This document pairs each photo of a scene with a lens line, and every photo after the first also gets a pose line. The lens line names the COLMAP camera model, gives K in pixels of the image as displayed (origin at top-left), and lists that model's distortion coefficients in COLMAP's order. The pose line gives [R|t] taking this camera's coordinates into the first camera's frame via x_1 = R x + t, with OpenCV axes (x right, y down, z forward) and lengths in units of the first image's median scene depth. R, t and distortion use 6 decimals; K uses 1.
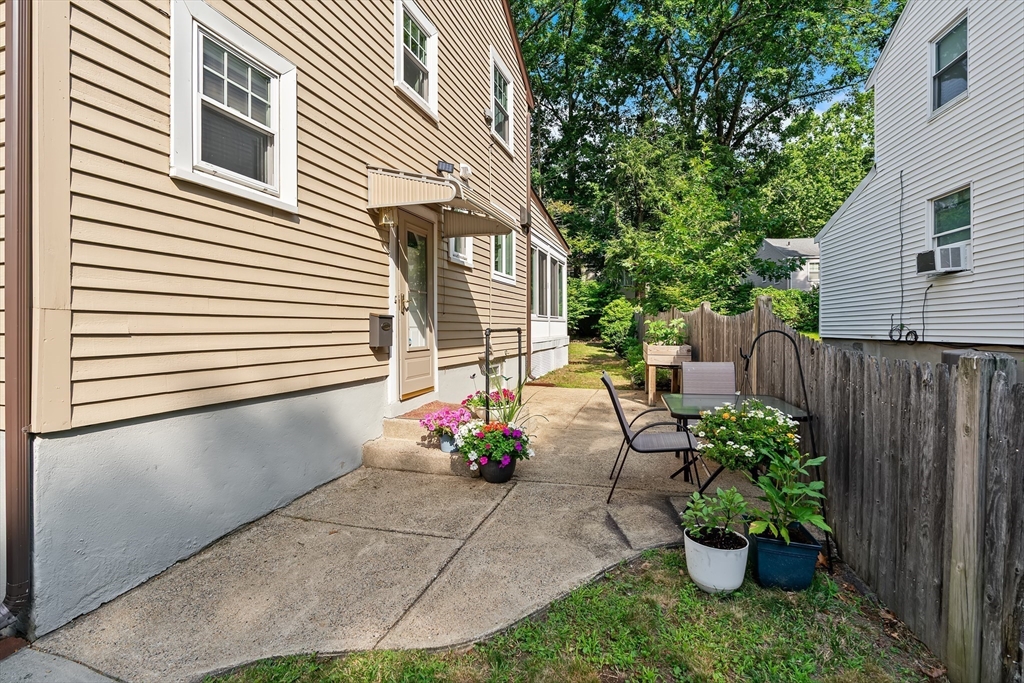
lens RADIAL K [[478.3, 0, 509.4], [0, 478.3, 325.0], [0, 0, 1]] dist [-0.001605, 0.007305]
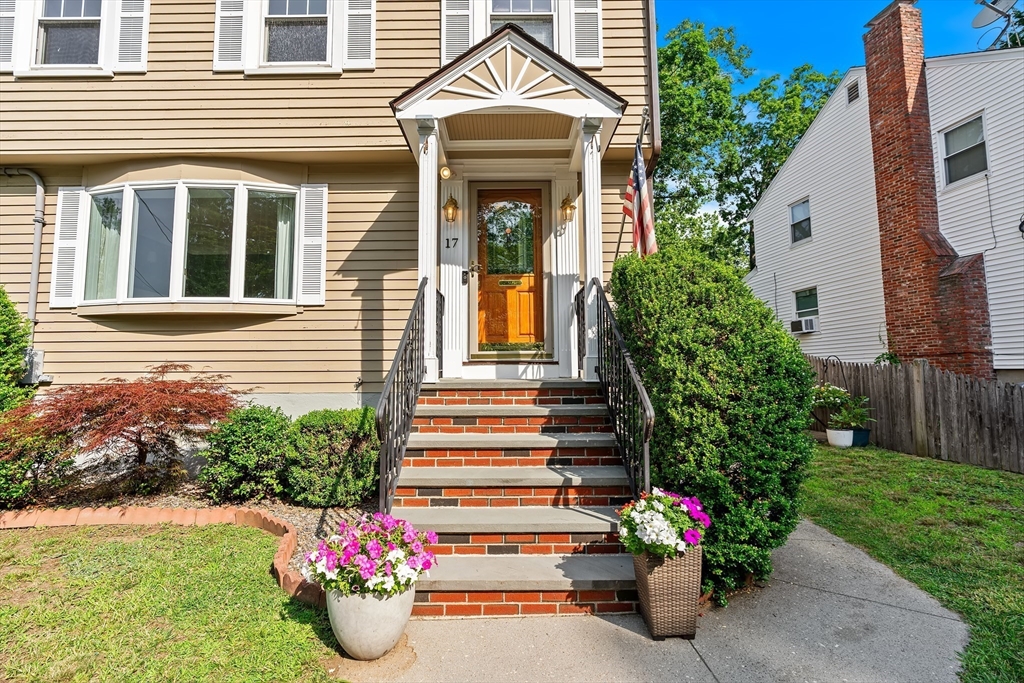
lens RADIAL K [[462.4, 0, 509.0], [0, 462.4, 336.4], [0, 0, 1]] dist [-0.004361, 0.000051]
pose [[0.949368, 0.022598, 0.313353, -0.721911], [0.001446, 0.997085, -0.076285, 0.037831], [-0.314163, 0.072876, 0.946568, -0.306029]]
